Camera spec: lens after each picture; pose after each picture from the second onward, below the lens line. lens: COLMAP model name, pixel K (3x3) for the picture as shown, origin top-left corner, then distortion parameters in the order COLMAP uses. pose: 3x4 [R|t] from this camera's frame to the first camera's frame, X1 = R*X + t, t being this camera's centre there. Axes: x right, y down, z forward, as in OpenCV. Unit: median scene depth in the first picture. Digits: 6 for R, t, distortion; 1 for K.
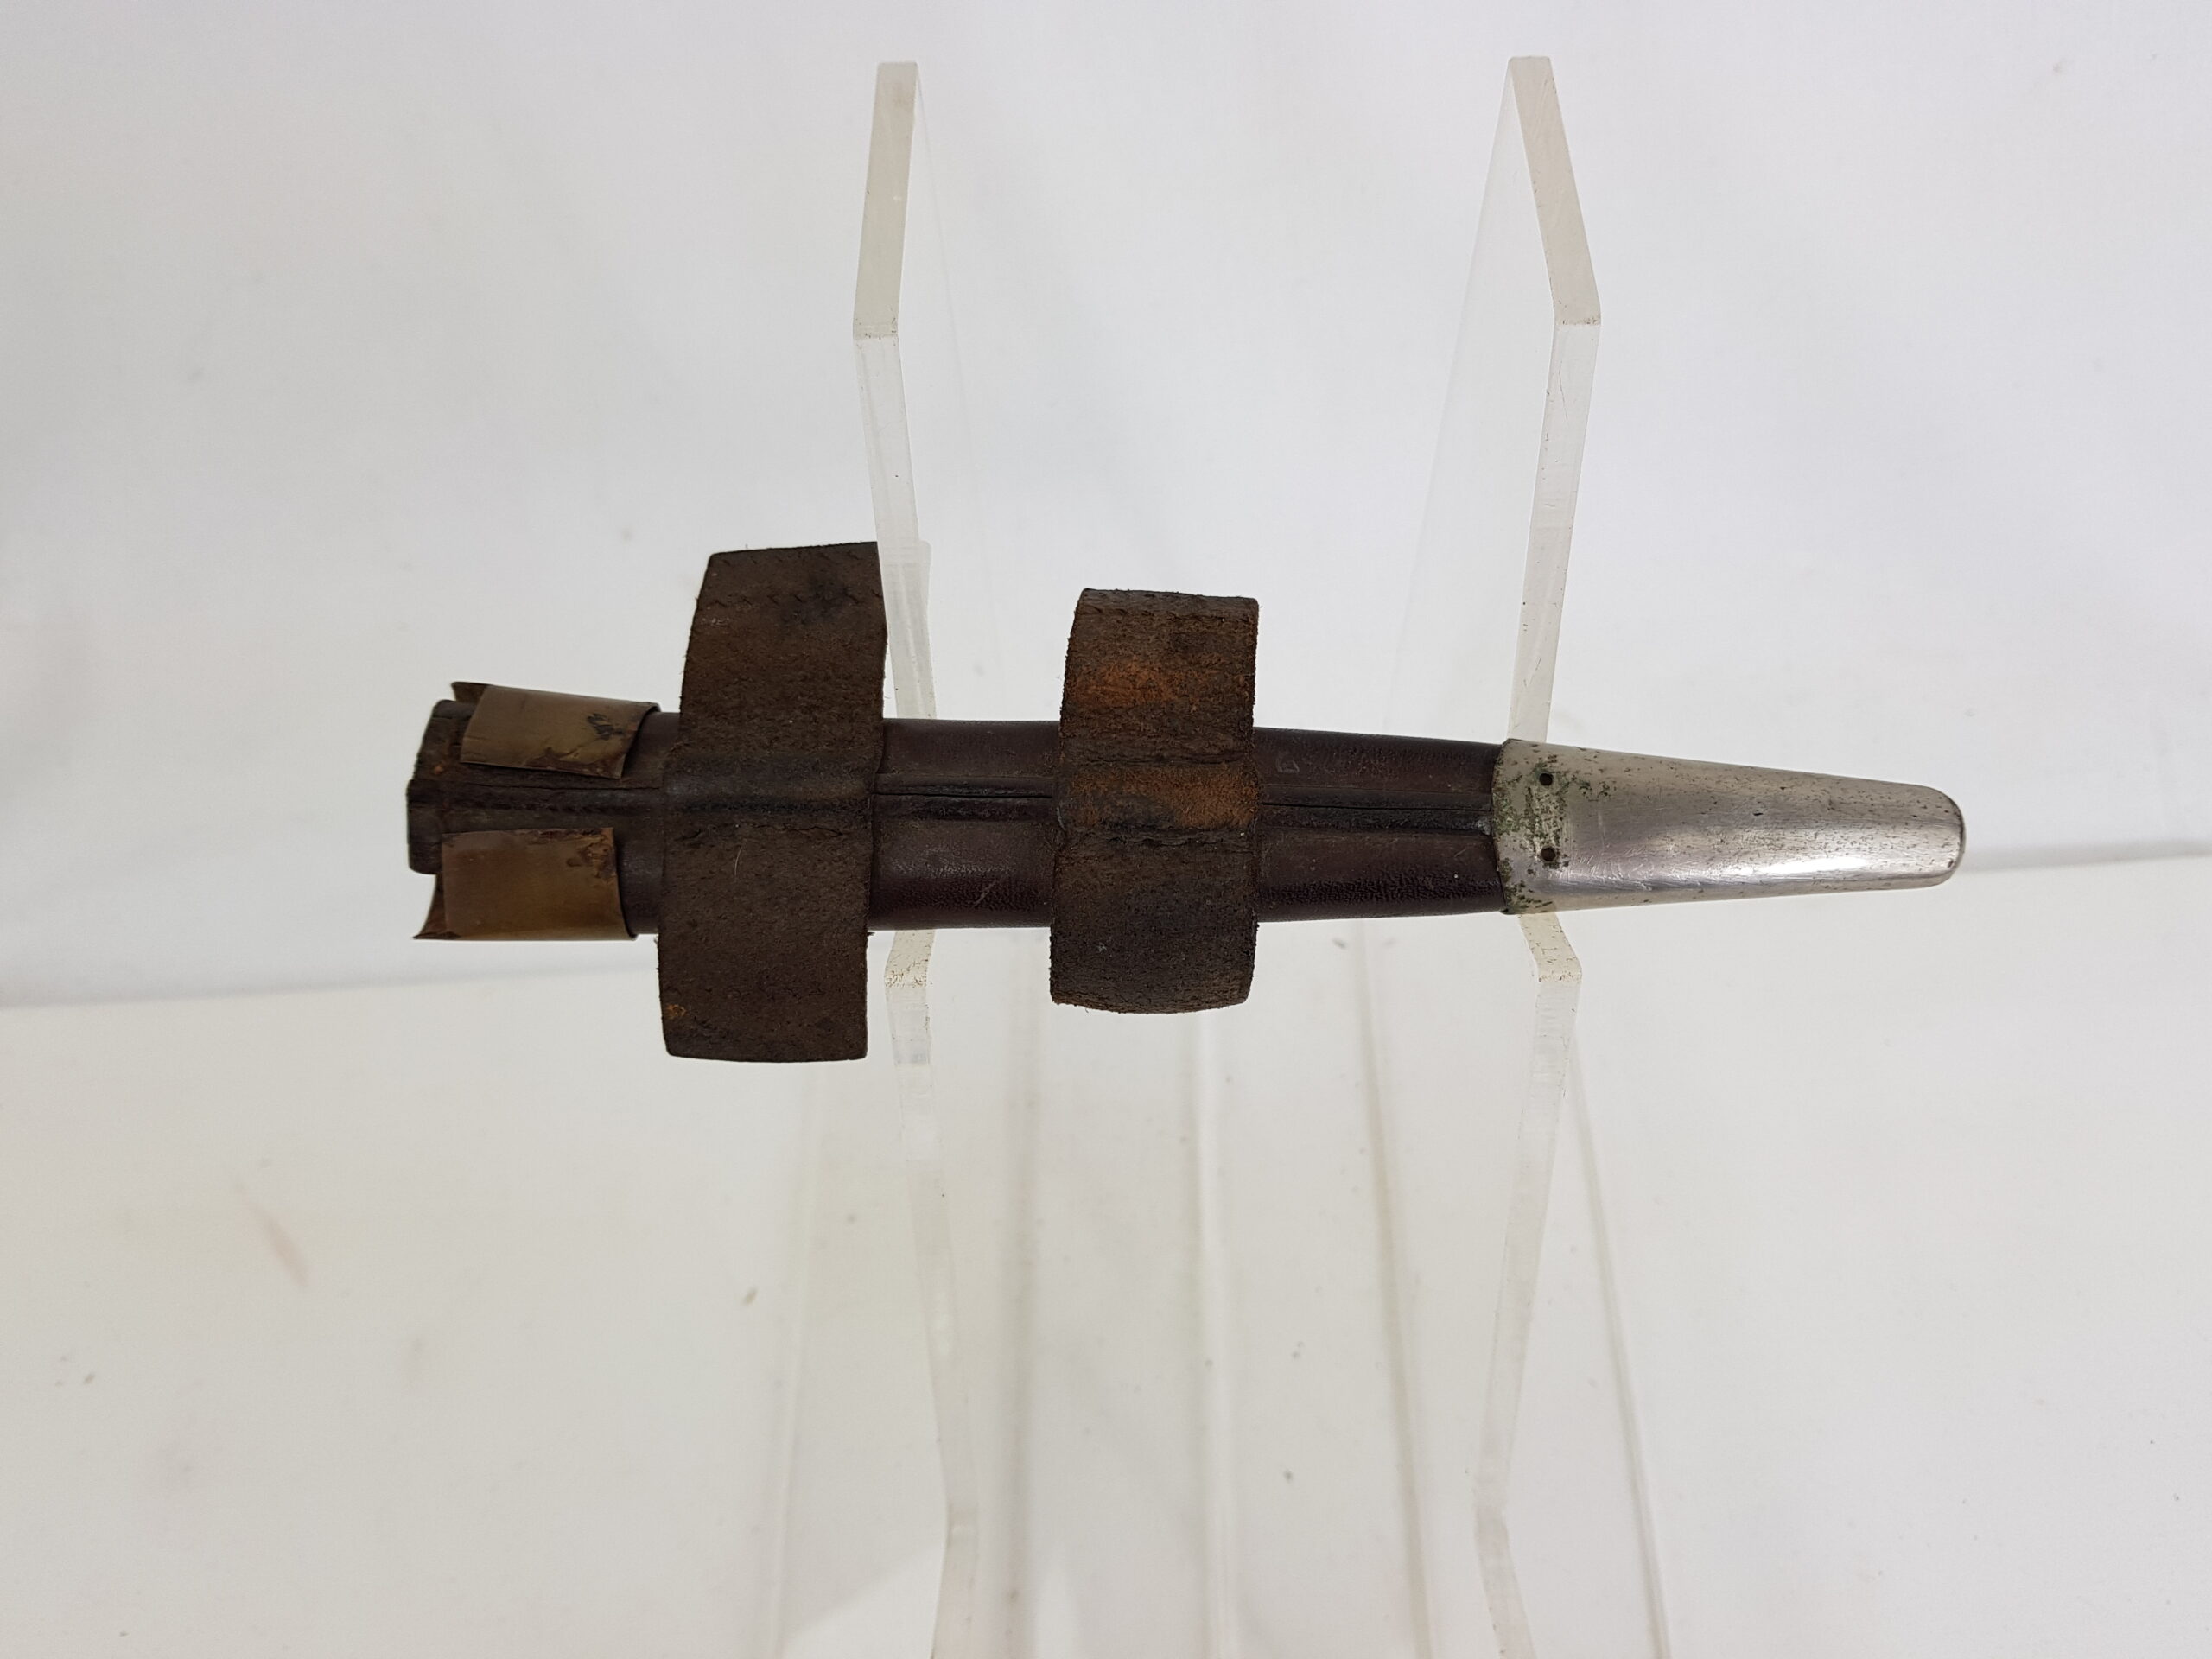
lens RADIAL K [[1663.6, 0, 1127.0], [0, 1663.6, 820.1], [0, 0, 1]] dist [0.063097, -0.177056]
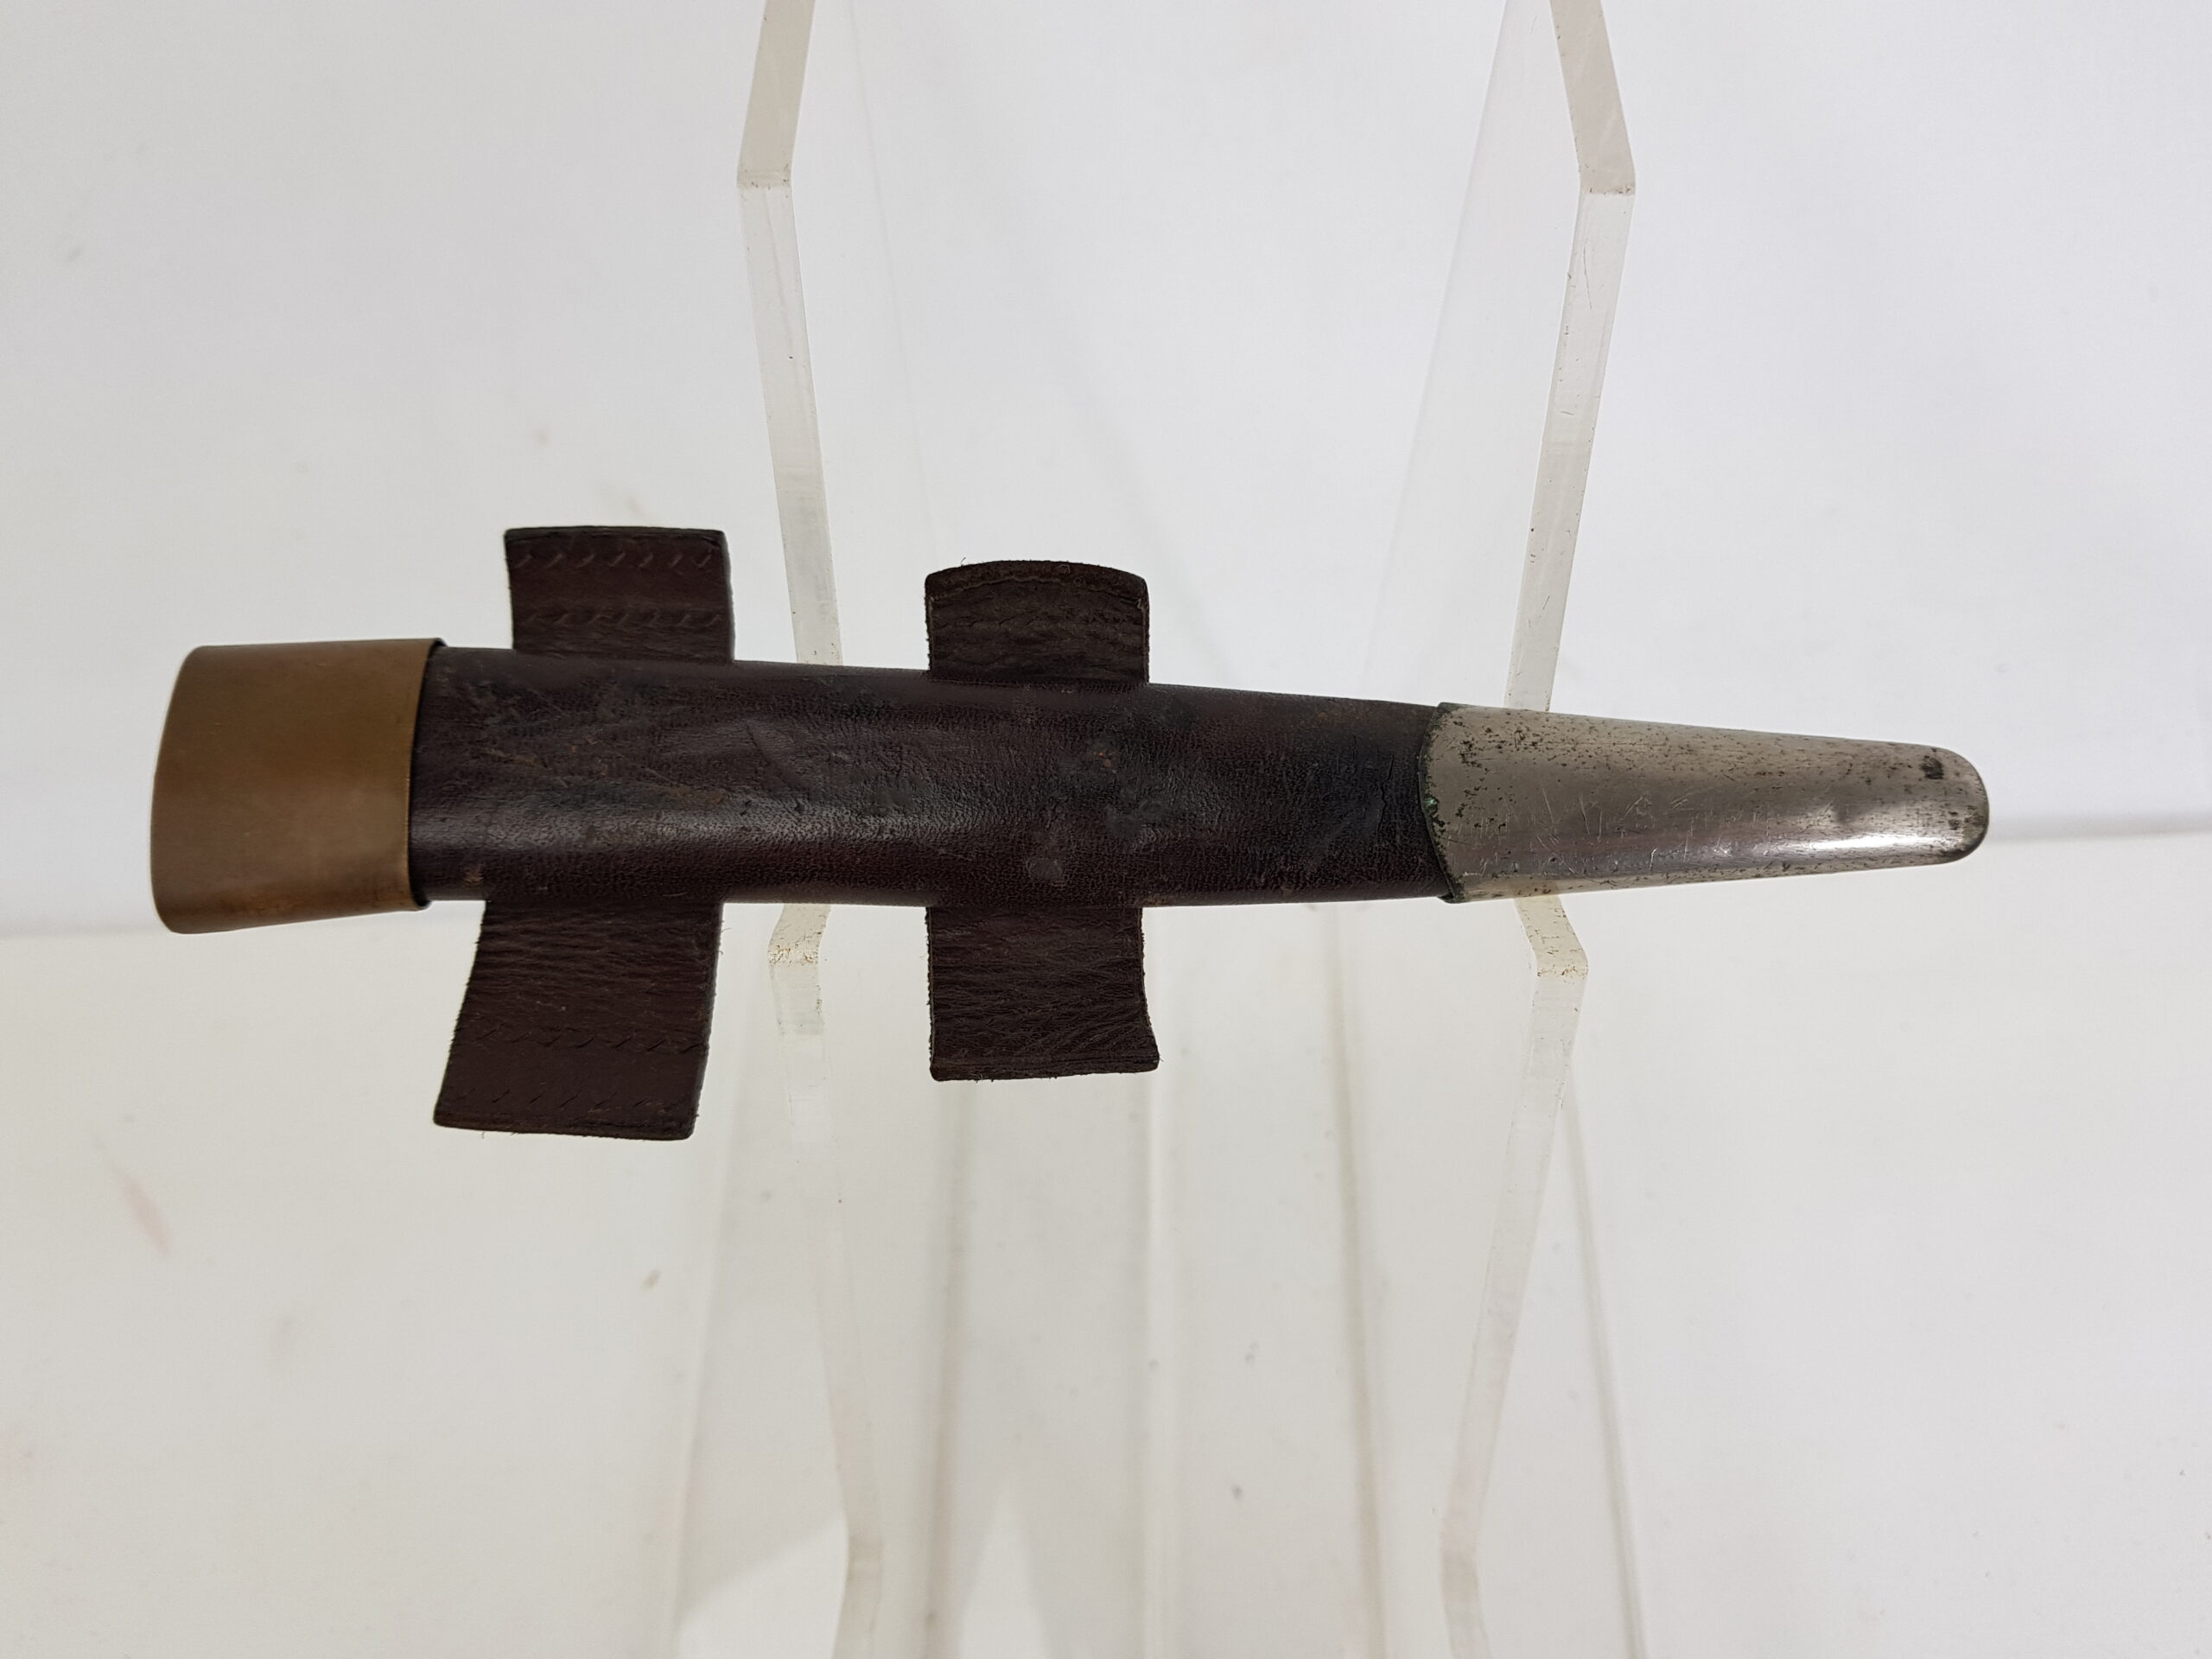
lens RADIAL K [[1677.0, 0, 1118.5], [0, 1677.0, 791.1], [0, 0, 1]] dist [0.061218, -0.173107]
pose [[0.999699, 0.022812, 0.009029, 0.018346], [-0.023006, 0.999493, 0.022024, -0.008669], [-0.008522, -0.022225, 0.999717, 0.113851]]
